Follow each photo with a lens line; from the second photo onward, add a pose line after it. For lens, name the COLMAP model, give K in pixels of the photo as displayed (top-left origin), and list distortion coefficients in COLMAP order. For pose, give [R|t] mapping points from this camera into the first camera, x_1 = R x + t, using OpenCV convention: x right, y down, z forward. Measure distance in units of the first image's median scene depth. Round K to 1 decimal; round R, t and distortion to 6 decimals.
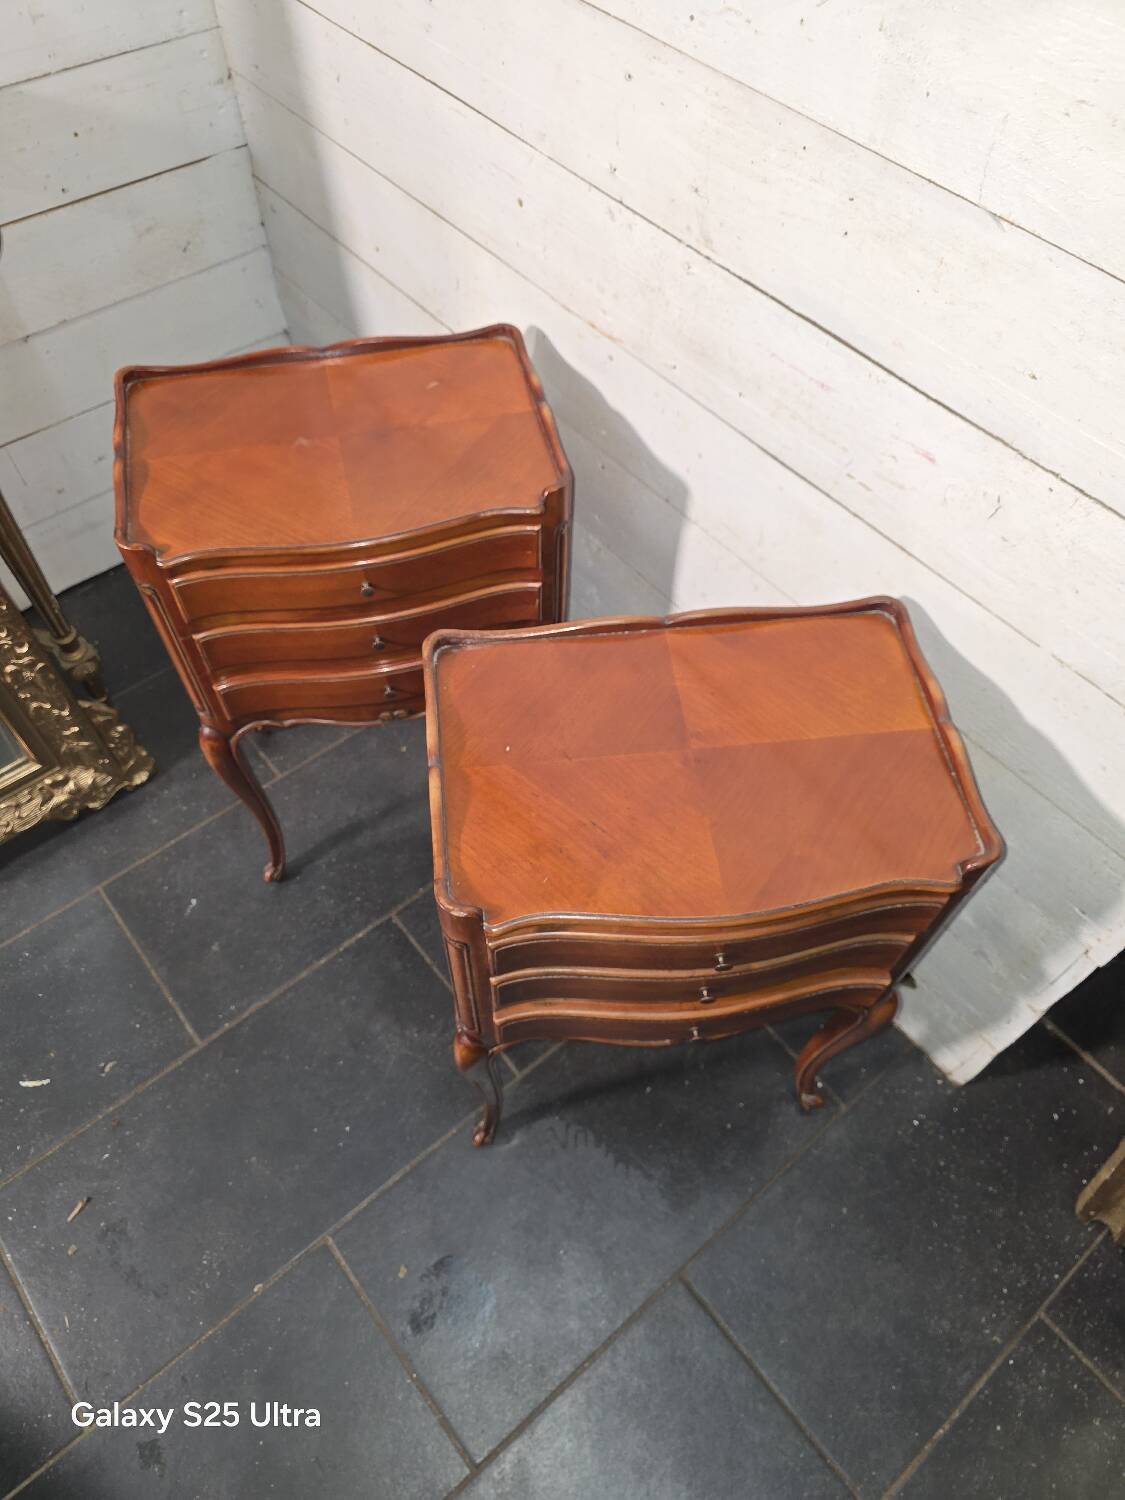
lens RADIAL K [[1017.2, 0, 562.5], [0, 1017.2, 750.0], [0, 0, 1]] dist [0.034950, -0.034819]
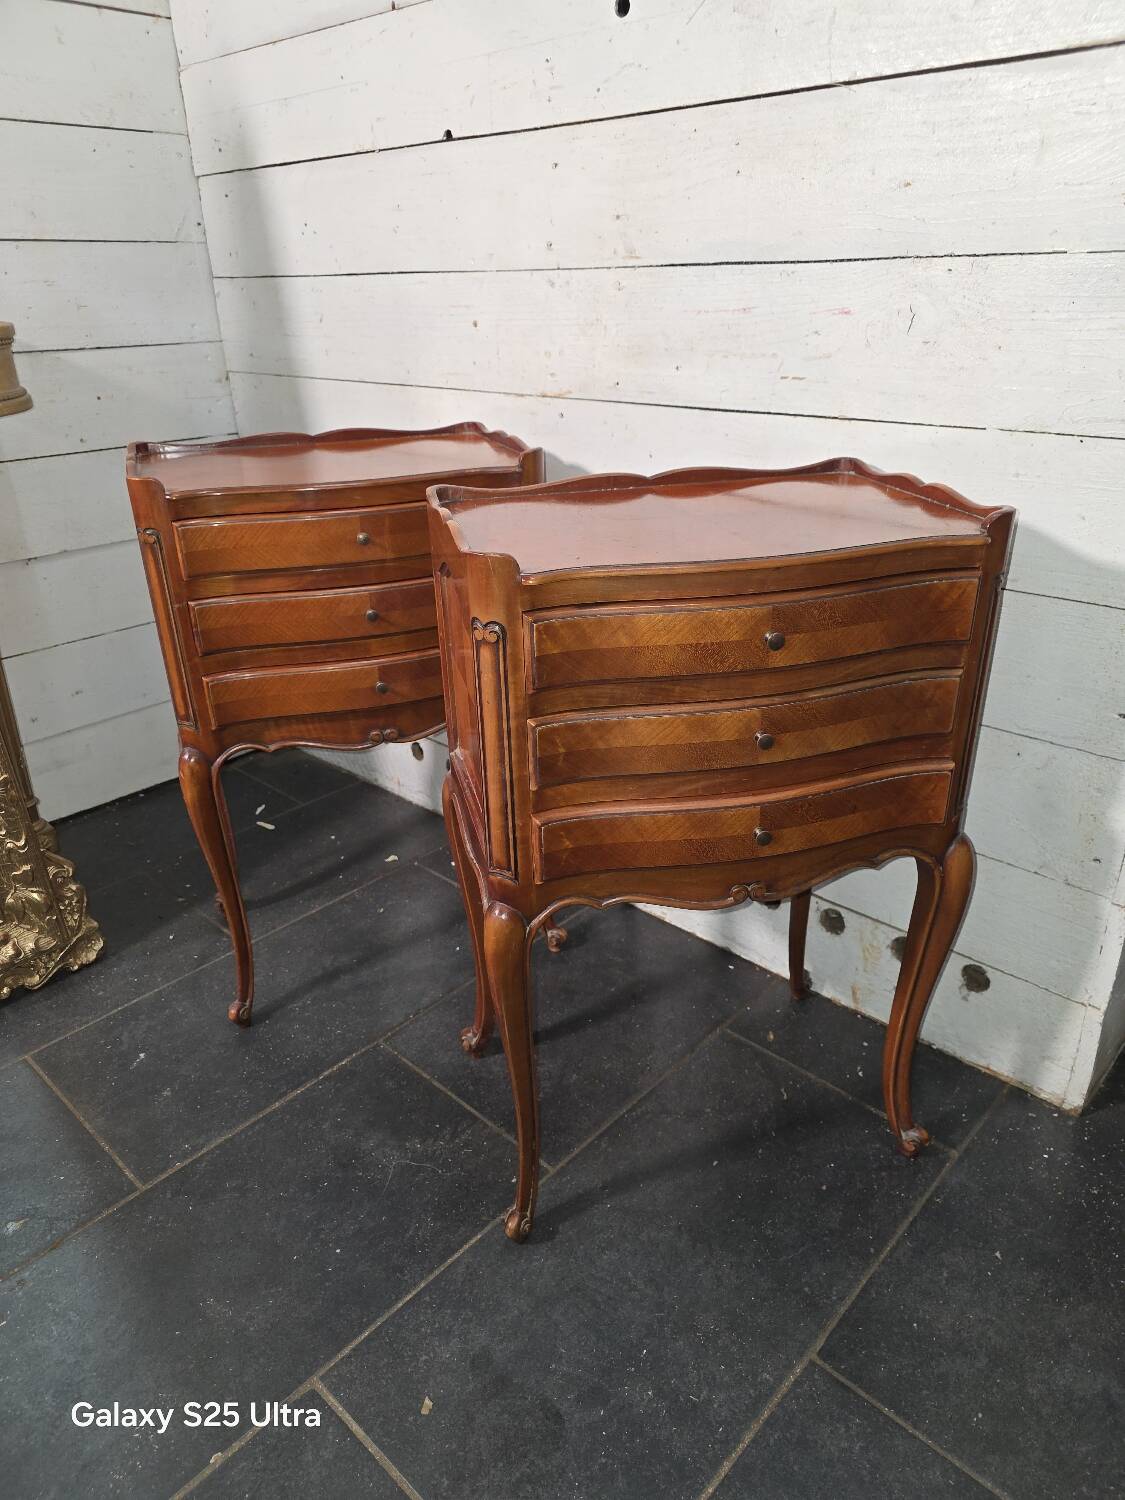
lens RADIAL K [[1013.9, 0, 563.1], [0, 1013.9, 765.8], [0, 0, 1]] dist [0.029978, -0.022610]
pose [[0.991373, -0.092346, 0.093019, -0.080872], [0.126689, 0.857102, -0.499326, 0.454492], [-0.033616, 0.506803, 0.861406, 0.158032]]
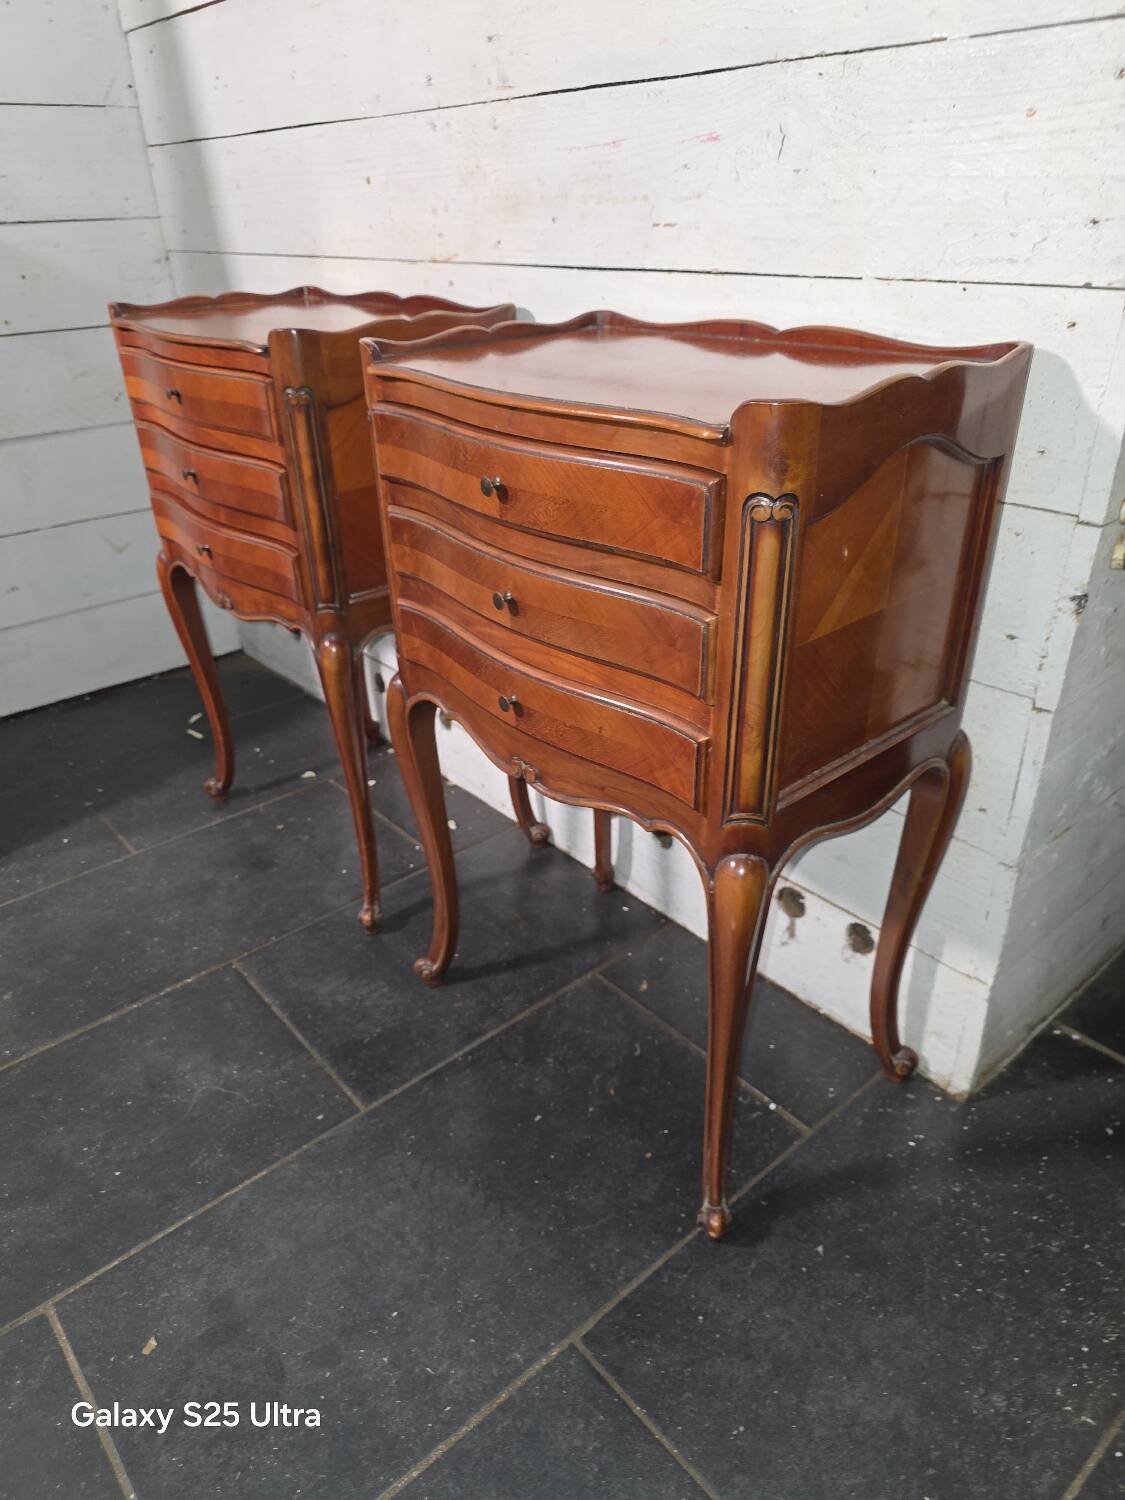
lens RADIAL K [[1017.9, 0, 542.9], [0, 1017.9, 767.3], [0, 0, 1]] dist [0.025884, -0.021862]
pose [[0.998641, -0.046269, -0.023993, 0.118197], [0.030526, 0.892358, -0.450294, 0.442623], [0.042245, 0.448950, 0.892558, 0.237465]]
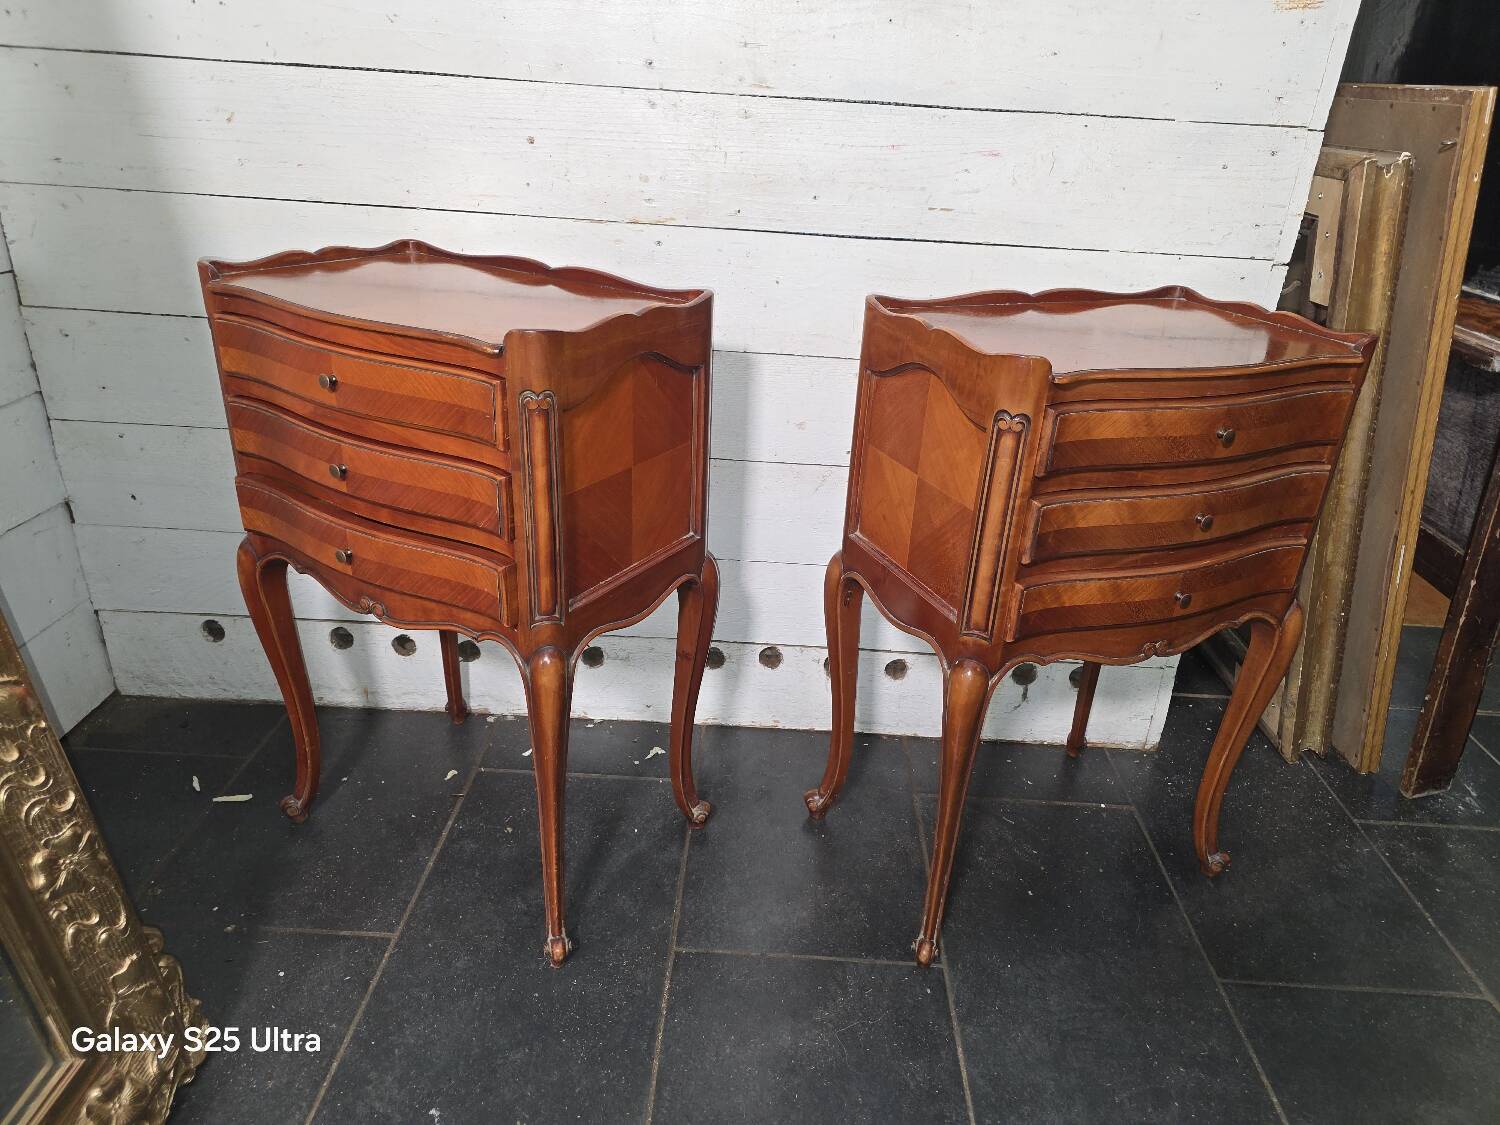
lens RADIAL K [[1012.2, 0, 767.6], [0, 1012.2, 572.2], [0, 0, 1]] dist [0.042107, -0.033636]
pose [[0.654415, -0.308592, 0.690298, -0.623485], [0.602717, 0.764156, -0.229778, 0.181415], [-0.456588, 0.566425, 0.686069, 0.317111]]
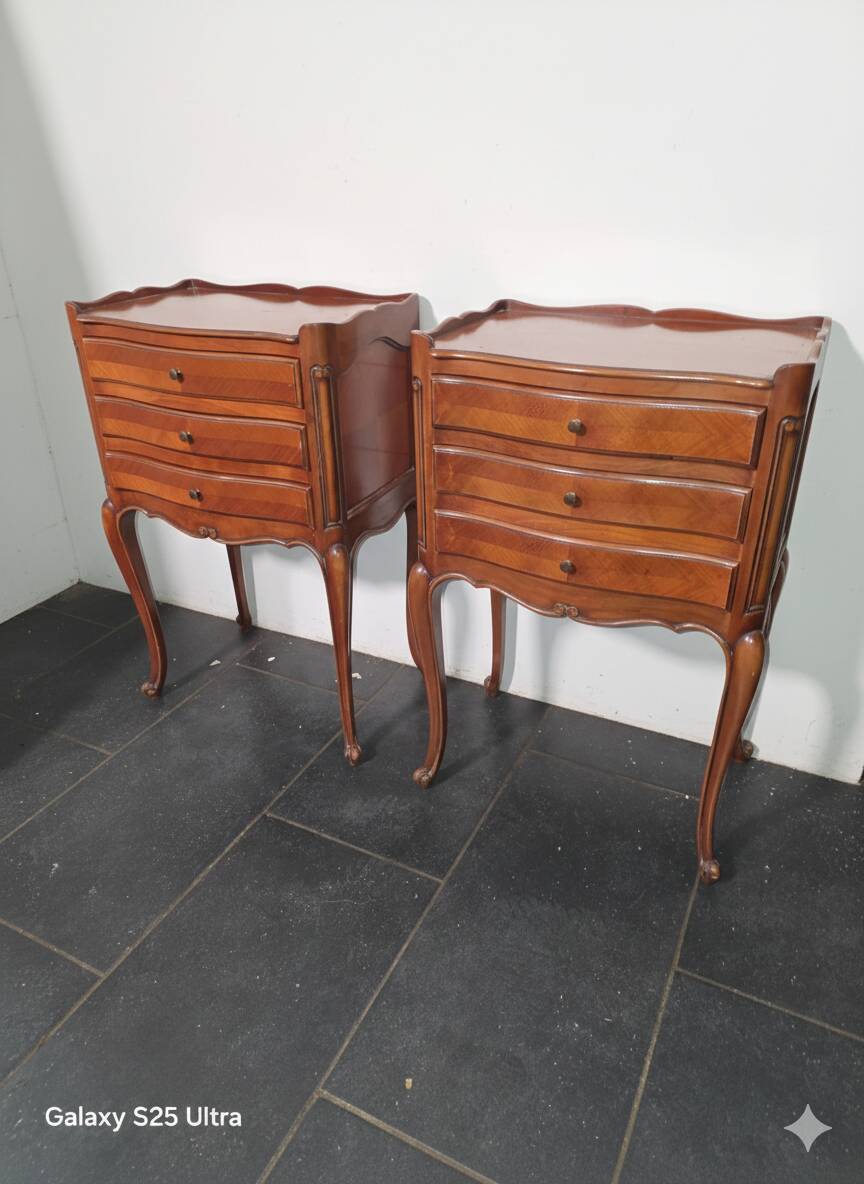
lens RADIAL K [[800.5, 0, 438.3], [0, 800.5, 591.0], [0, 0, 1]] dist [-0.000332, -0.001539]
pose [[0.915482, -0.220708, 0.336423, -0.254424], [0.352248, 0.843730, -0.405021, 0.402661], [-0.194459, 0.489293, 0.850163, 0.189660]]
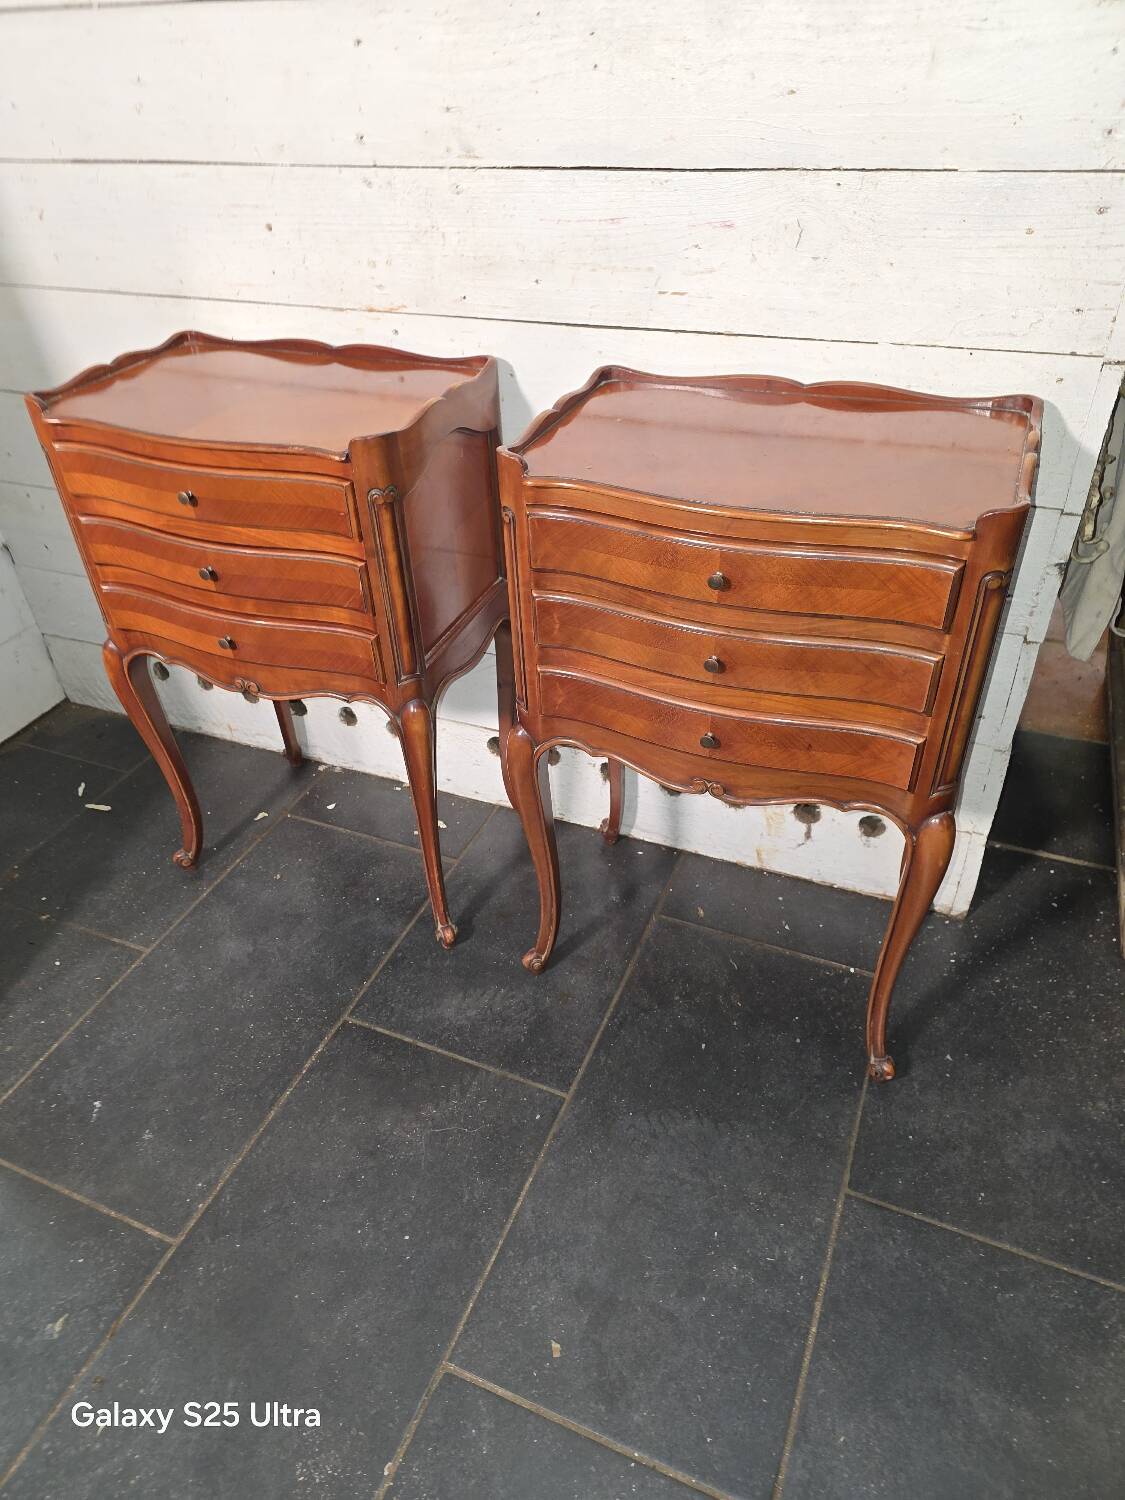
lens RADIAL K [[1012.2, 0, 547.7], [0, 1012.2, 757.2], [0, 0, 1]] dist [0.042107, -0.033636]
pose [[0.891310, -0.315866, 0.325263, -0.248724], [0.406982, 0.873570, -0.266911, 0.296970], [-0.199832, 0.370276, 0.907173, 0.130424]]
